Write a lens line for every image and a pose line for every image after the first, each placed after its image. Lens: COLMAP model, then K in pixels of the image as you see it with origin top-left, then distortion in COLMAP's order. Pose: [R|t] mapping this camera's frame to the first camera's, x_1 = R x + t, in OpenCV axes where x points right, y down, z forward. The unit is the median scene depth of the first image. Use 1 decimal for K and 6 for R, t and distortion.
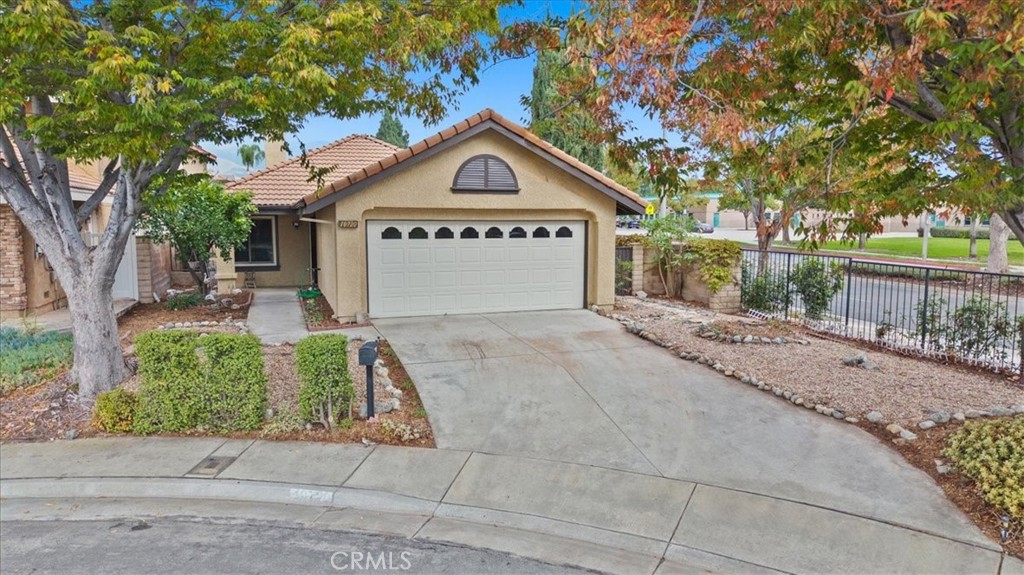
lens RADIAL K [[684.8, 0, 512.0], [0, 684.8, 287.5], [0, 0, 1]] dist [0.030400, -0.031537]
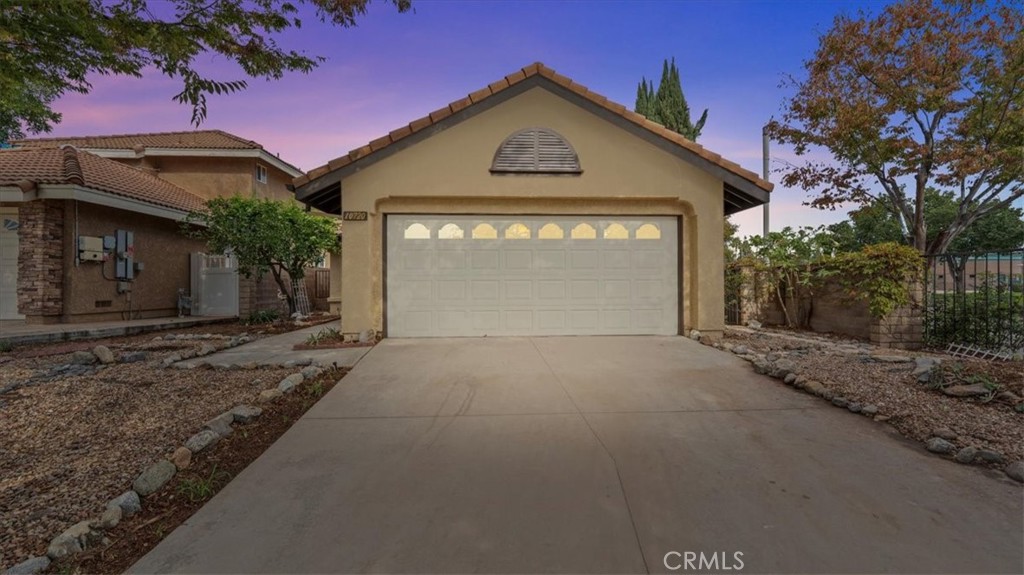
lens RADIAL K [[415.3, 0, 515.5], [0, 415.3, 279.8], [0, 0, 1]] dist [-0.006776, -0.000079]
pose [[0.959095, -0.010179, -0.282903, 0.105276], [-0.024129, 0.992777, -0.117523, 0.046926], [0.282056, 0.119542, 0.951921, 0.864850]]
